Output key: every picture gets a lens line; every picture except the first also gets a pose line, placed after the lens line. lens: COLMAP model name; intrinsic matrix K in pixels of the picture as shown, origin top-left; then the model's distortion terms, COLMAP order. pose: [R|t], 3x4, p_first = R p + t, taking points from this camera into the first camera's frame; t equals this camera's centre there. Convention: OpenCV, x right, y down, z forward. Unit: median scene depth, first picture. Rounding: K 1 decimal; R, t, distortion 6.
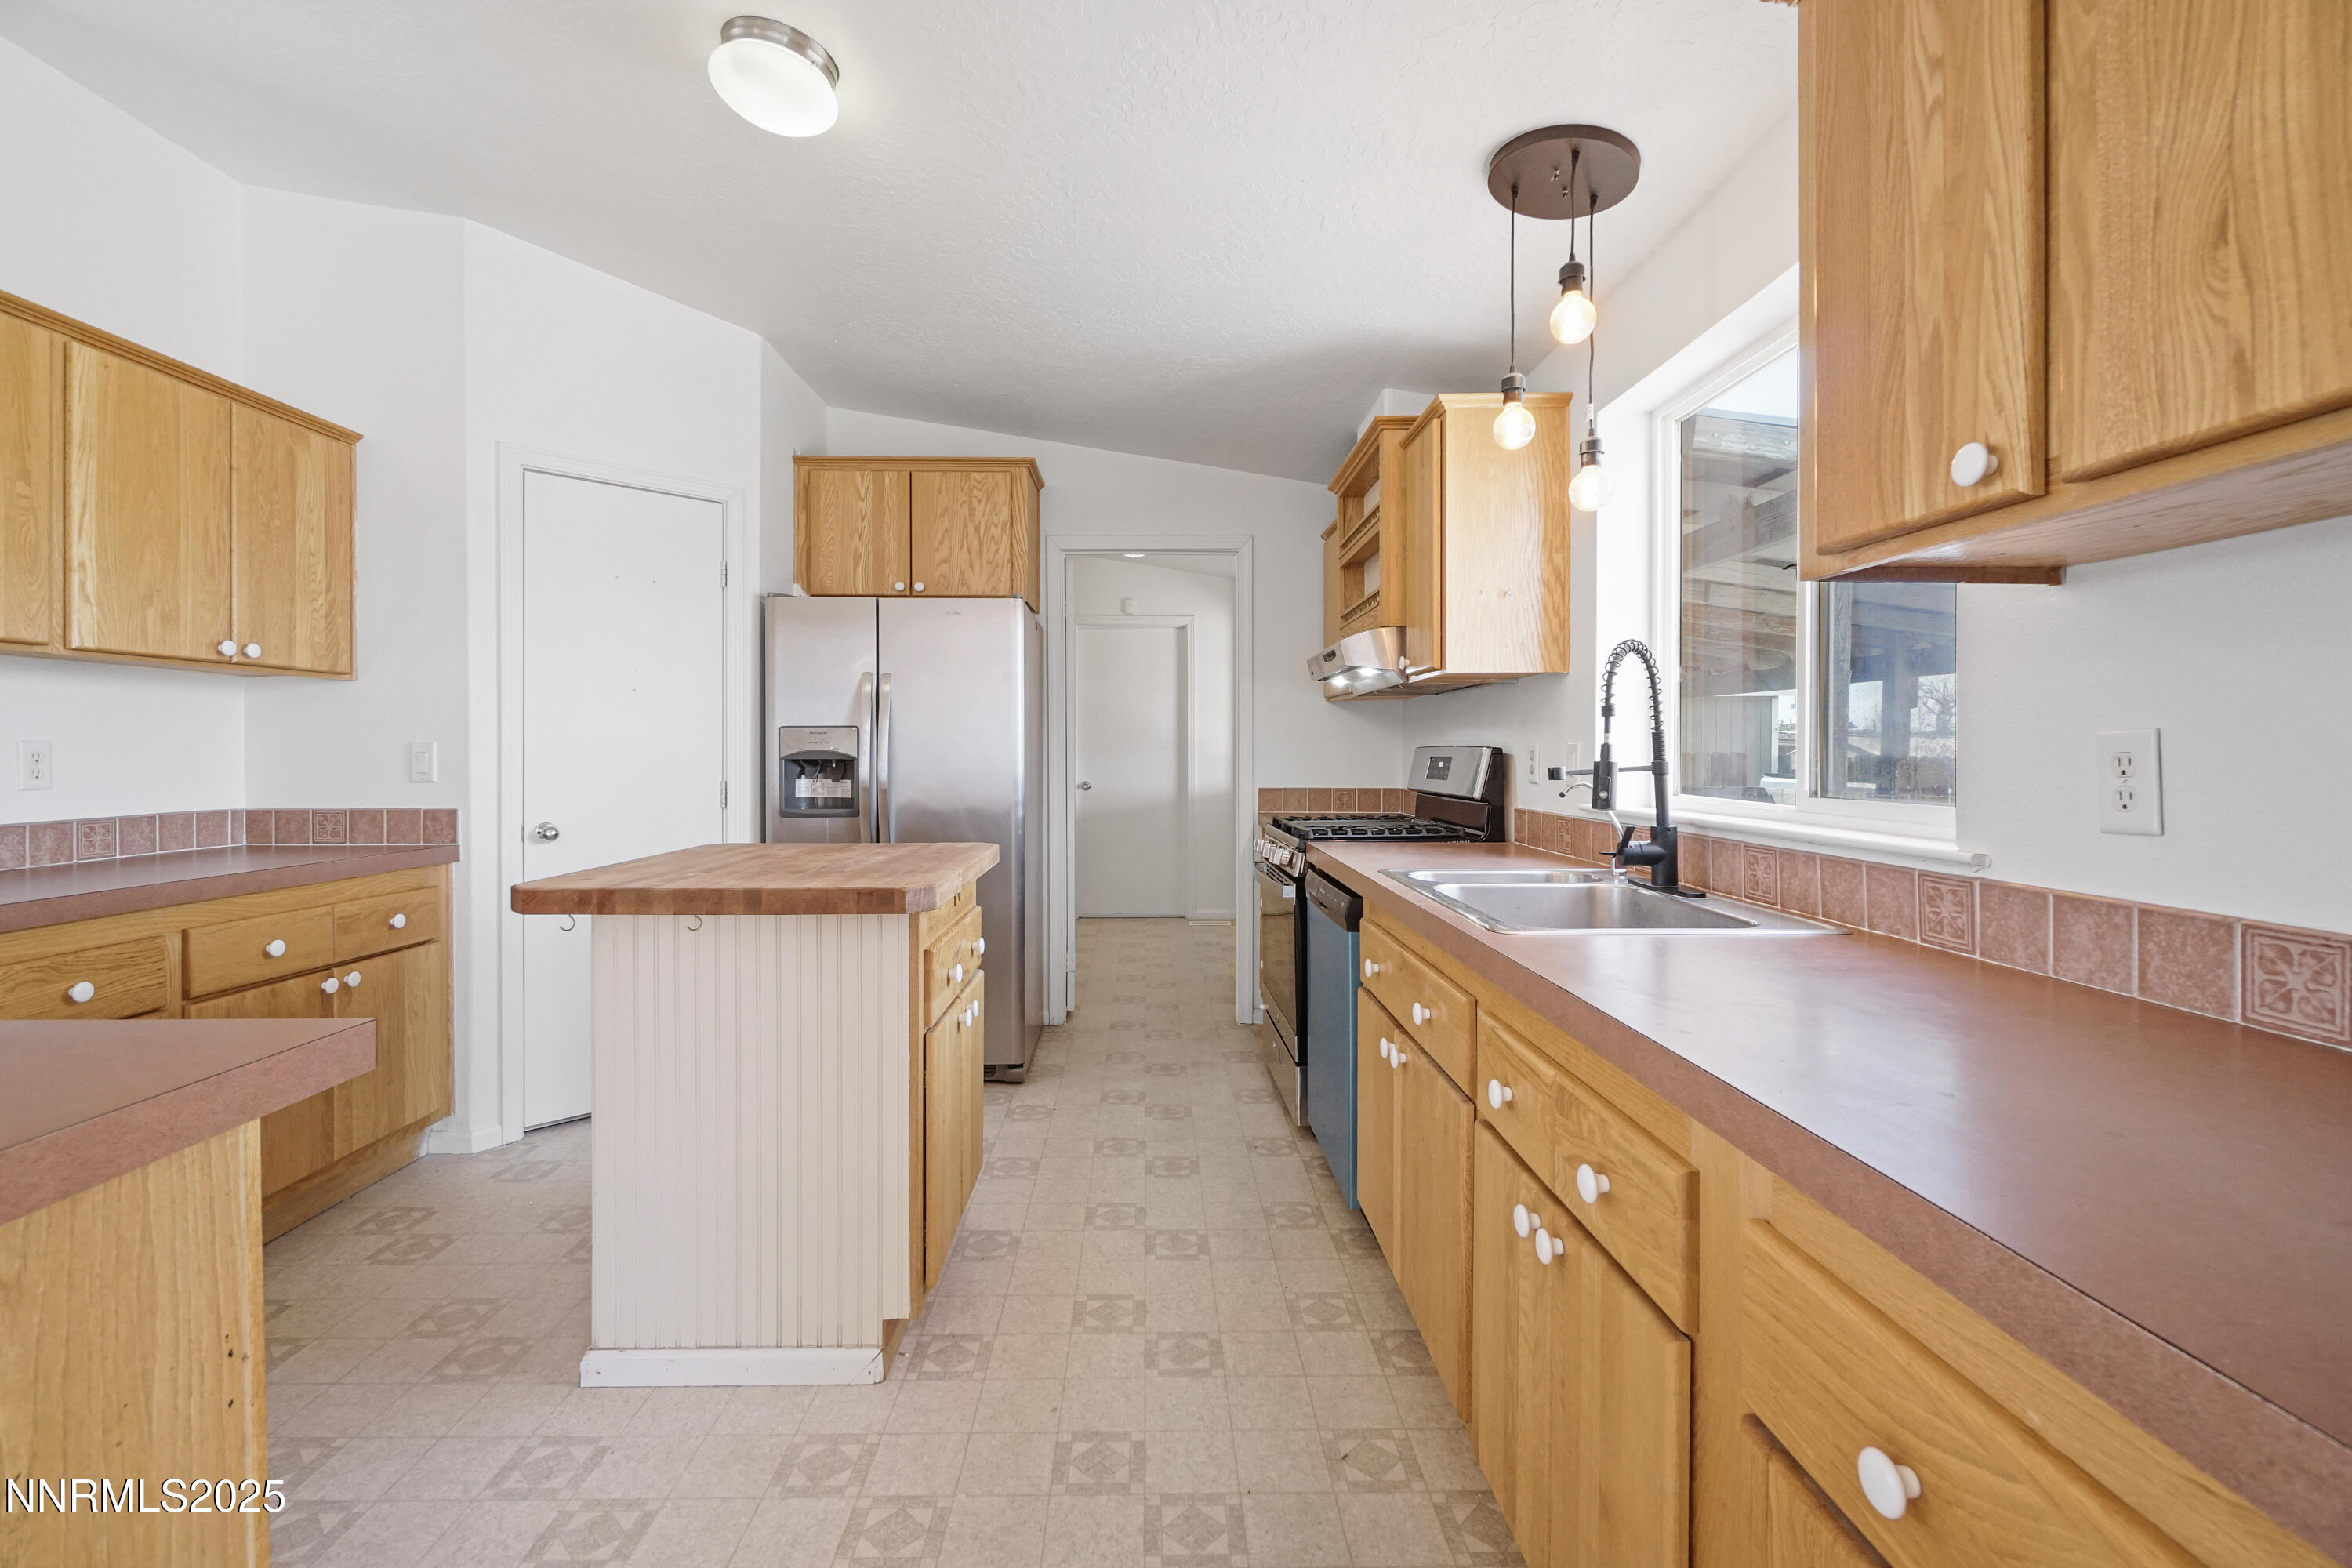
lens RADIAL K [[1023.4, 0, 1166.3], [0, 1023.4, 752.1], [0, 0, 1]] dist [-0.002610, -0.003057]
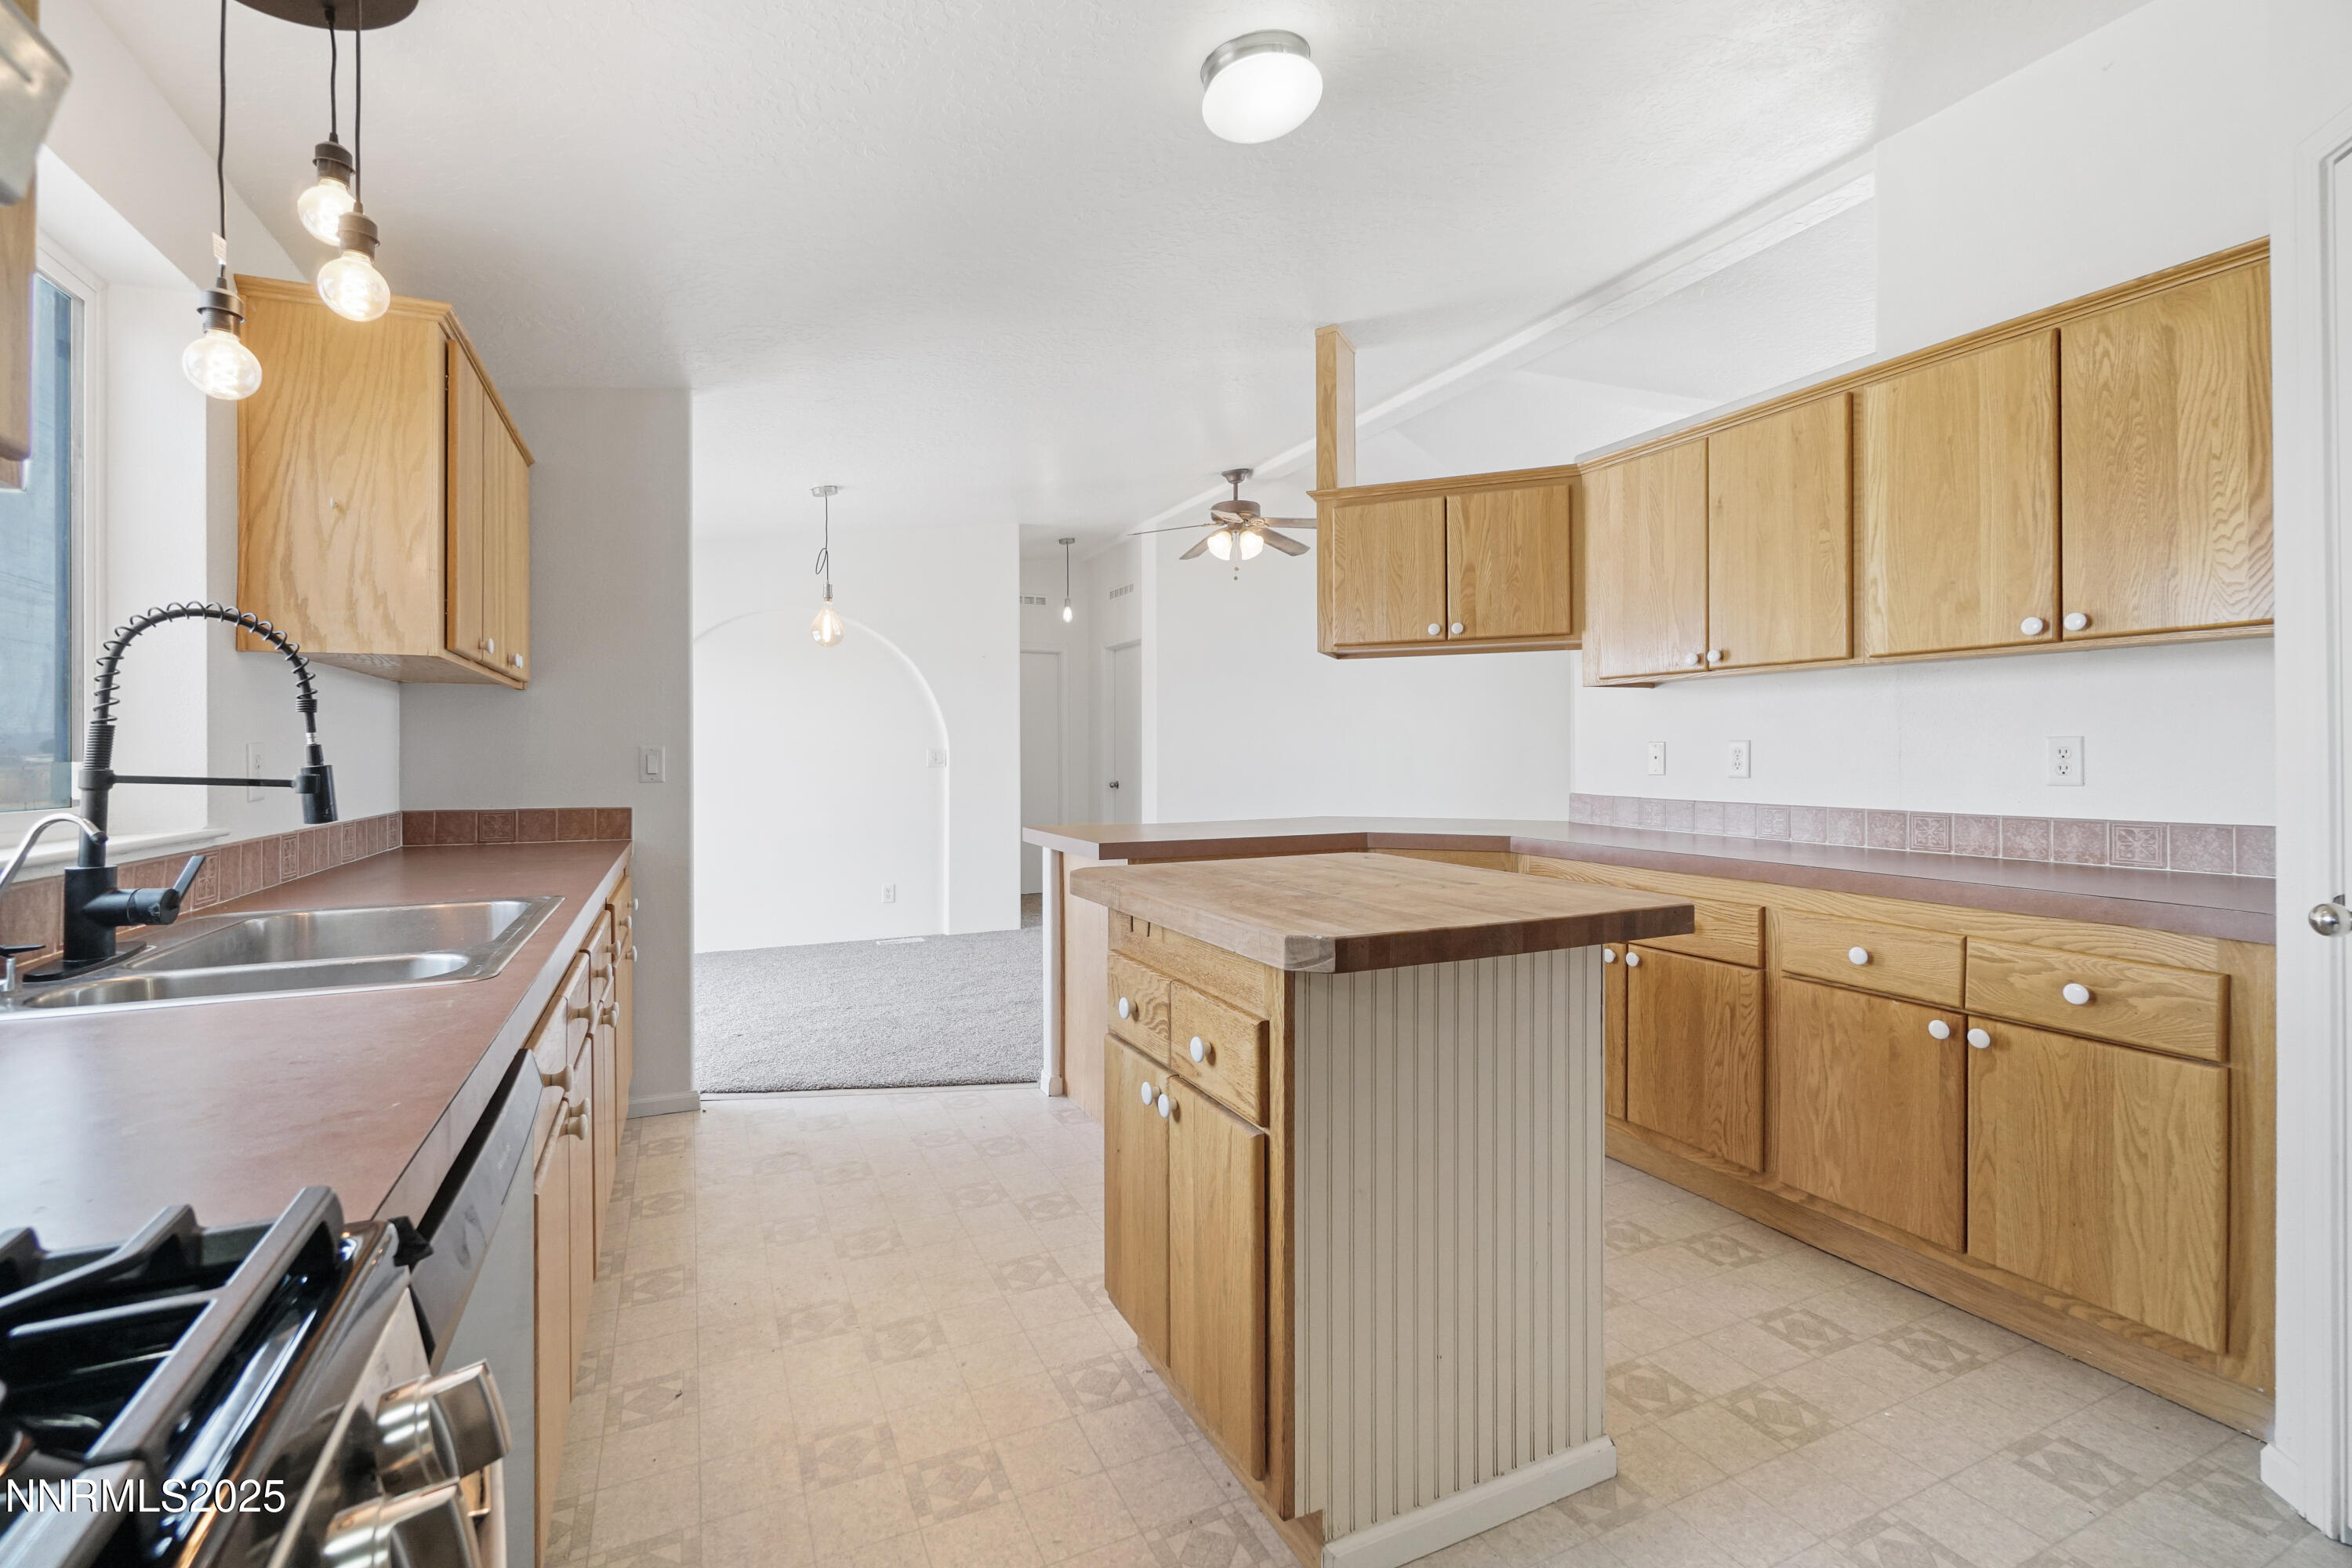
lens RADIAL K [[1049.8, 0, 1171.9], [0, 1049.8, 754.1], [0, 0, 1]] dist [0.000594, -0.000843]
pose [[-0.916010, 0.004531, -0.401131, 0.089407], [0.004087, 0.999990, 0.001961, 0.000708], [0.401135, 0.000157, -0.916019, 1.446486]]
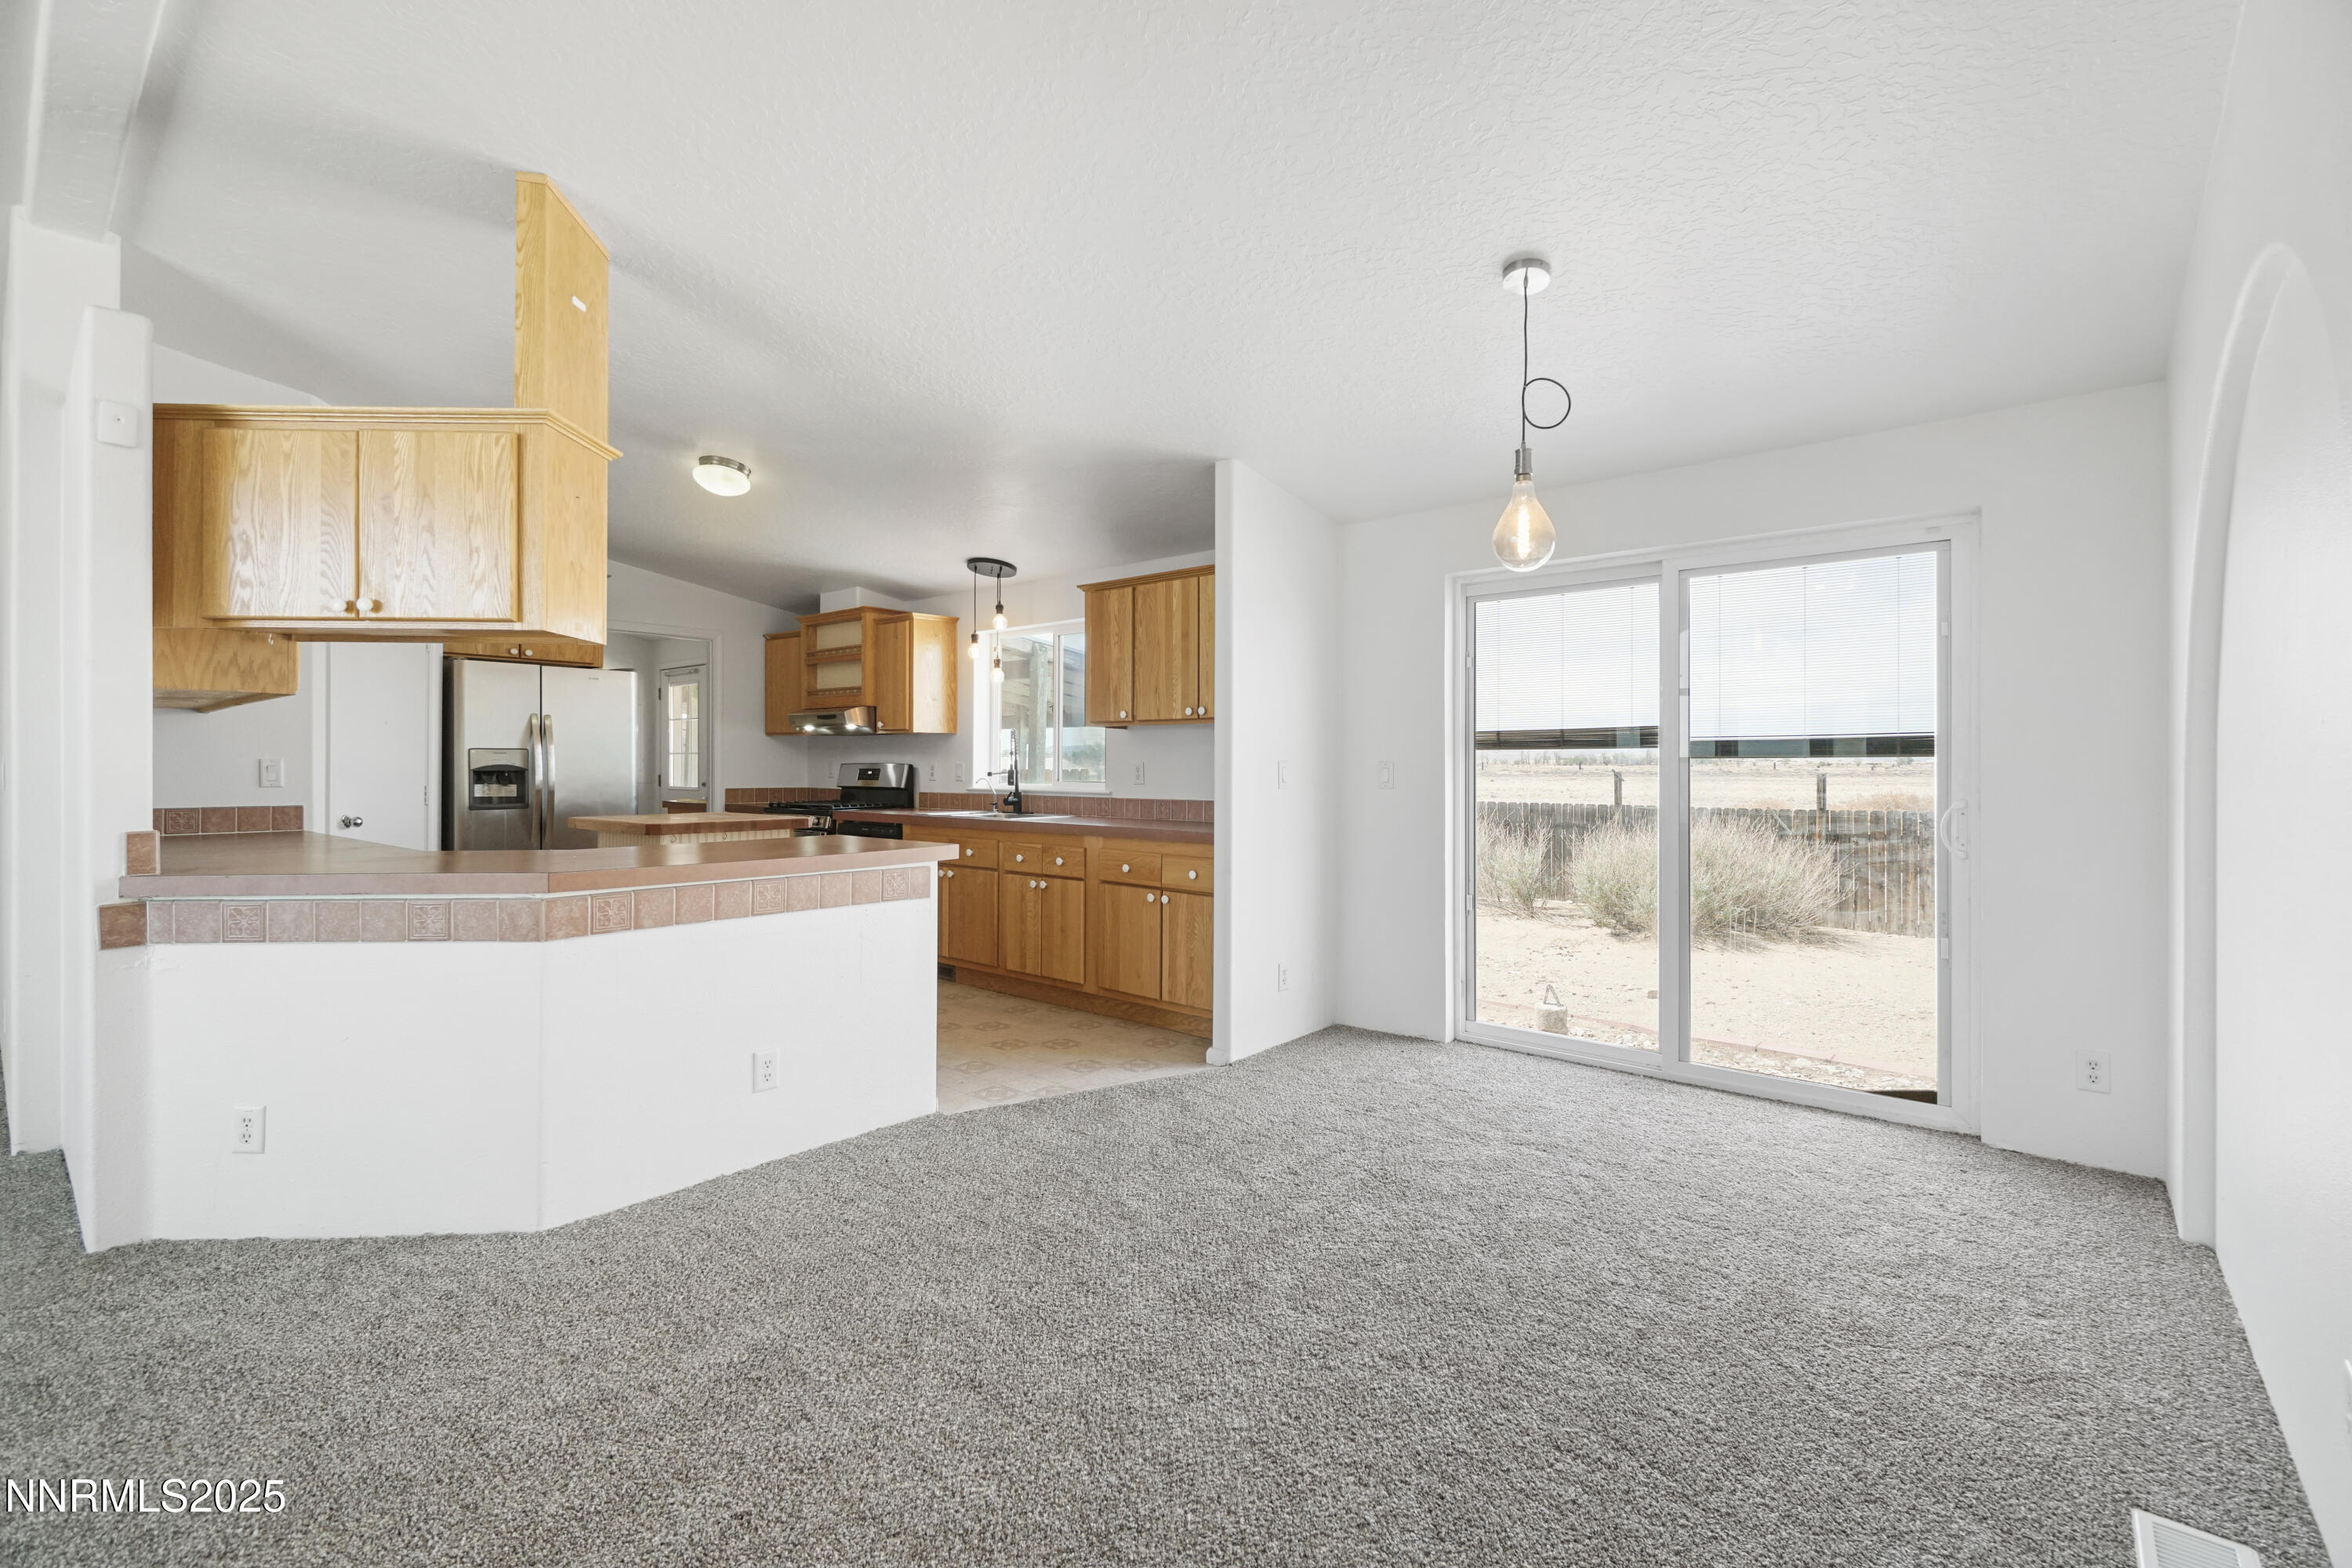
lens RADIAL K [[1018.0, 0, 1145.7], [0, 1018.0, 764.8], [0, 0, 1]] dist [0.044107, -0.027738]
pose [[0.673723, 0.002601, 0.738979, -1.096532], [-0.001758, 0.999997, -0.001917, -0.000641], [-0.738982, -0.000008, 0.673726, -0.959042]]
